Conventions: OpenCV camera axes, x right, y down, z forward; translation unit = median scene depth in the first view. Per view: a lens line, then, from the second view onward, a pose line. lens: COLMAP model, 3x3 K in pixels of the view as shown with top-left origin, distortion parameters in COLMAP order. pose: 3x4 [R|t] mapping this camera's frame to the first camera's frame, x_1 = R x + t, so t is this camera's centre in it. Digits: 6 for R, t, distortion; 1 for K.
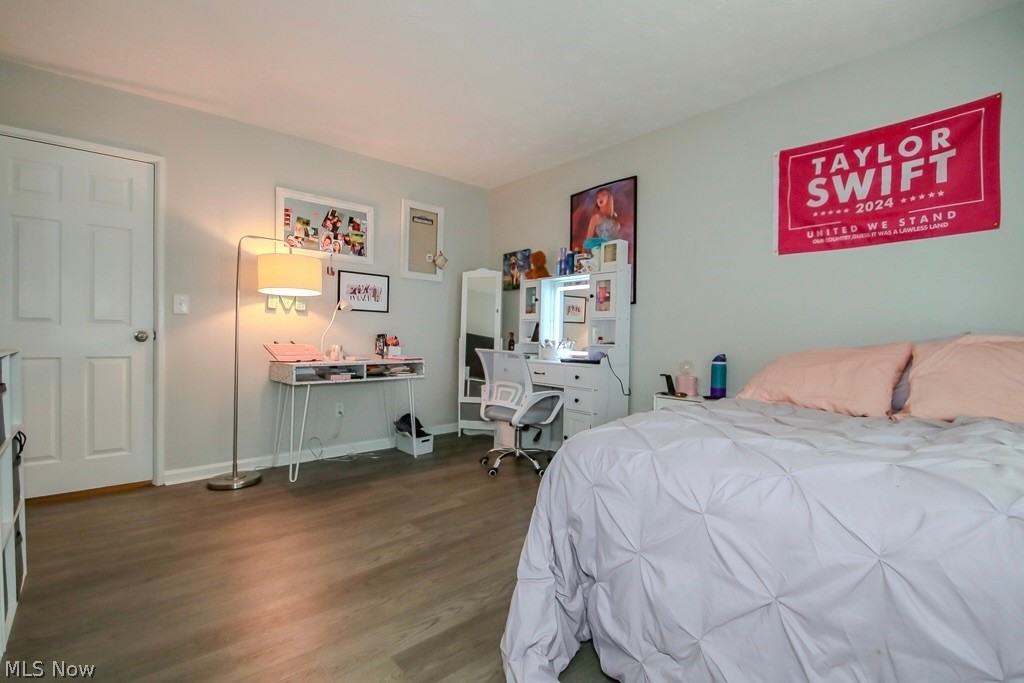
lens RADIAL K [[483.9, 0, 508.5], [0, 483.9, 339.2], [0, 0, 1]] dist [0.005835, -0.007730]
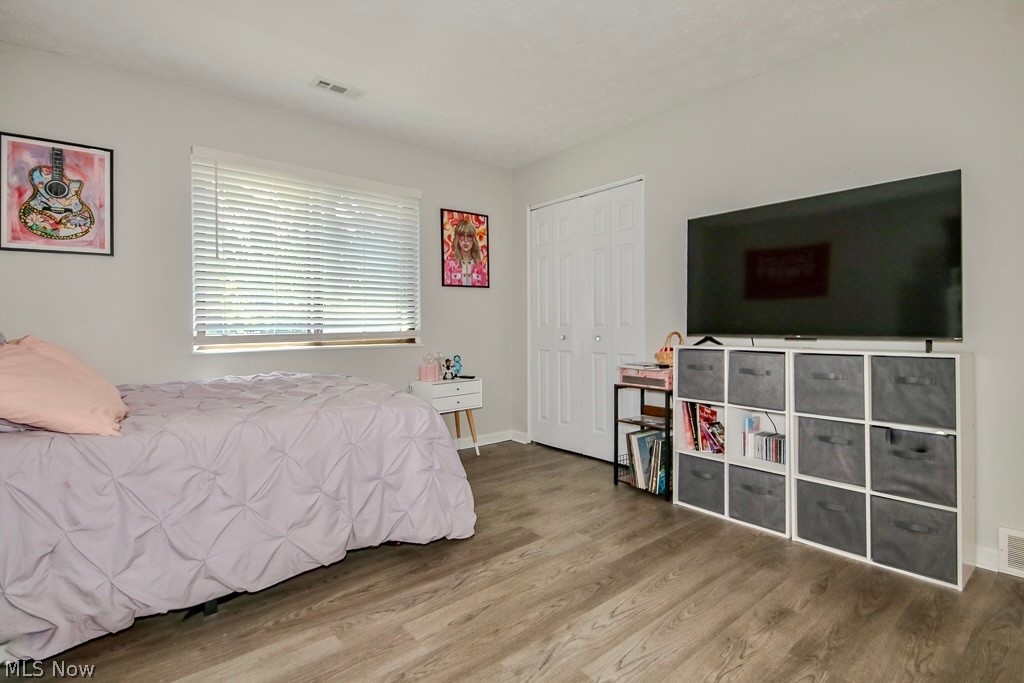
lens RADIAL K [[483.9, 0, 525.6], [0, 483.9, 324.6], [0, 0, 1]] dist [0.005835, -0.007730]
pose [[-0.999937, -0.004407, -0.010277, -0.094924], [-0.004501, 0.999948, 0.009137, -0.034167], [0.010236, 0.009183, -0.999905, 1.510724]]
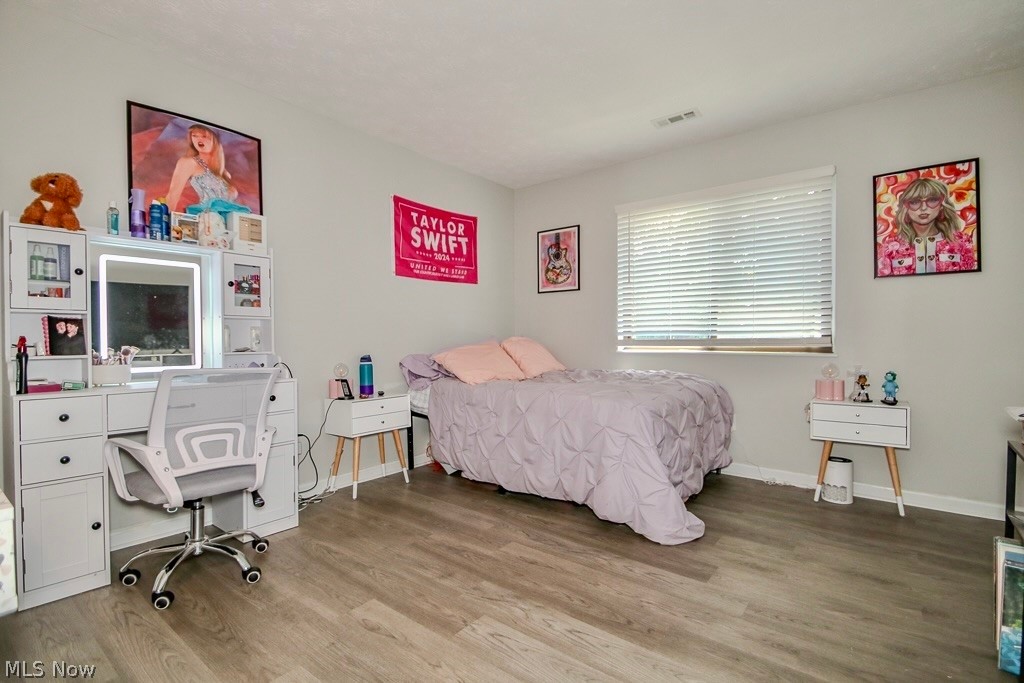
lens RADIAL K [[483.9, 0, 509.7], [0, 483.9, 341.5], [0, 0, 1]] dist [0.005835, -0.007730]
pose [[-0.196632, -0.018208, 0.980308, -0.836533], [0.009174, 0.999750, 0.020409, -0.023201], [-0.980434, 0.013006, -0.196416, 1.041636]]
